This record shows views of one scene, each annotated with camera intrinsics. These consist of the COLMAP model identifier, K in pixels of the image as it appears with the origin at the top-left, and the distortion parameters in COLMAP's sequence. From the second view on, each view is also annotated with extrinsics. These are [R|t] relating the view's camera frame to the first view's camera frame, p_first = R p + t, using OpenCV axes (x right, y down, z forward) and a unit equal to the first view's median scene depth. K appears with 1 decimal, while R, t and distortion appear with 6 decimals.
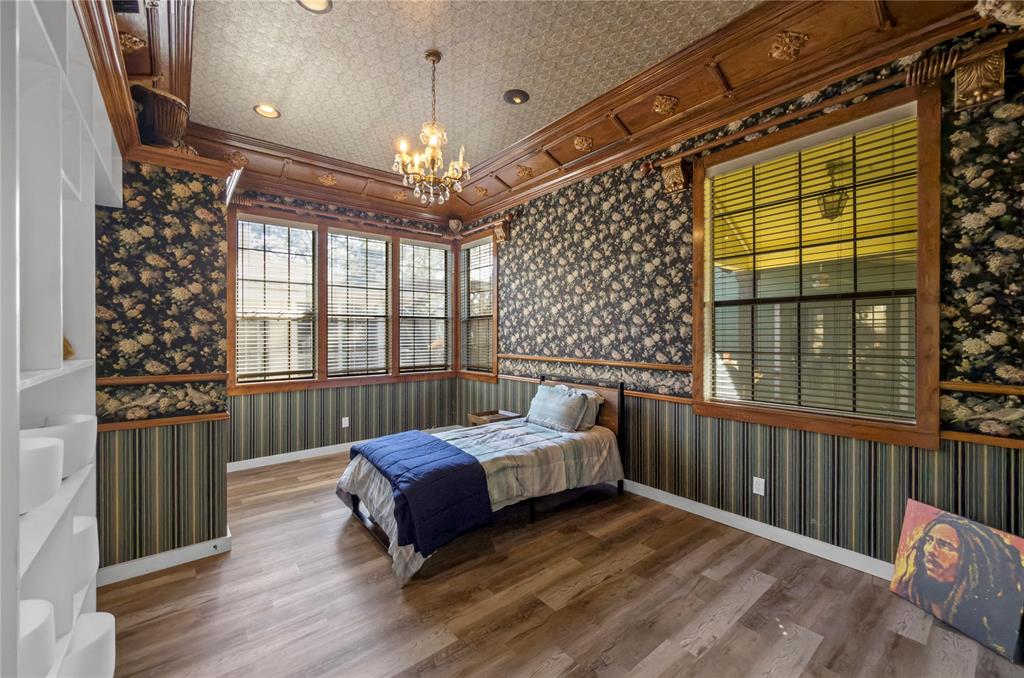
lens RADIAL K [[413.3, 0, 514.8], [0, 413.3, 333.9], [0, 0, 1]] dist [0.001047, 0.000037]
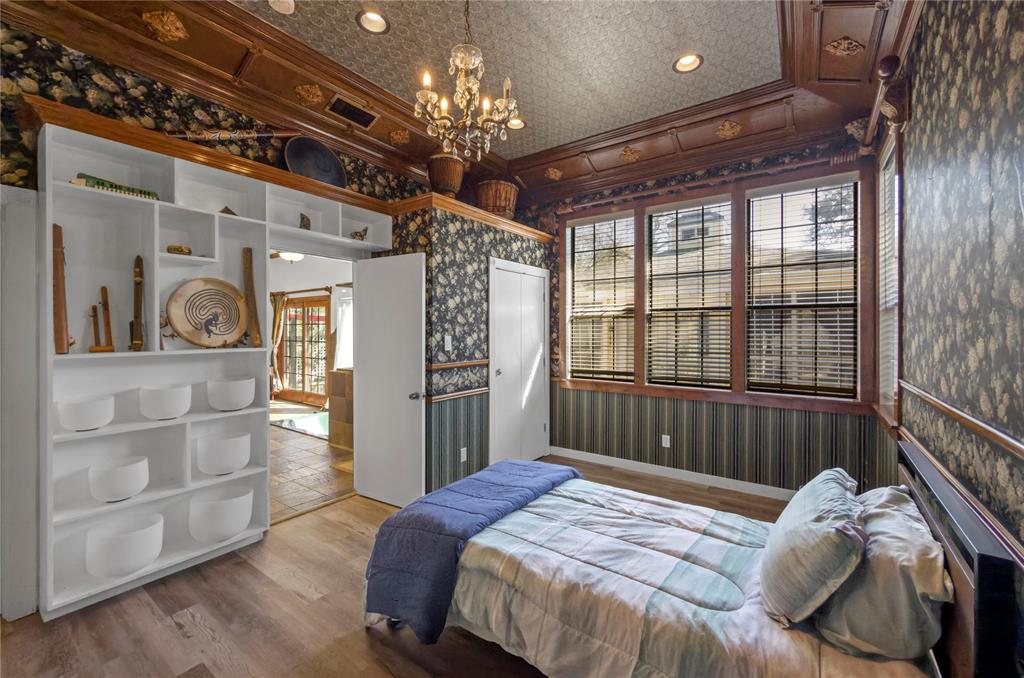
lens RADIAL K [[413.3, 0, 513.9], [0, 413.3, 337.9], [0, 0, 1]] dist [0.001047, 0.000037]
pose [[0.262766, 0.026555, -0.964494, 0.328800], [-0.003666, 0.999641, 0.026524, -0.012306], [0.964853, -0.003434, 0.262769, 0.541824]]
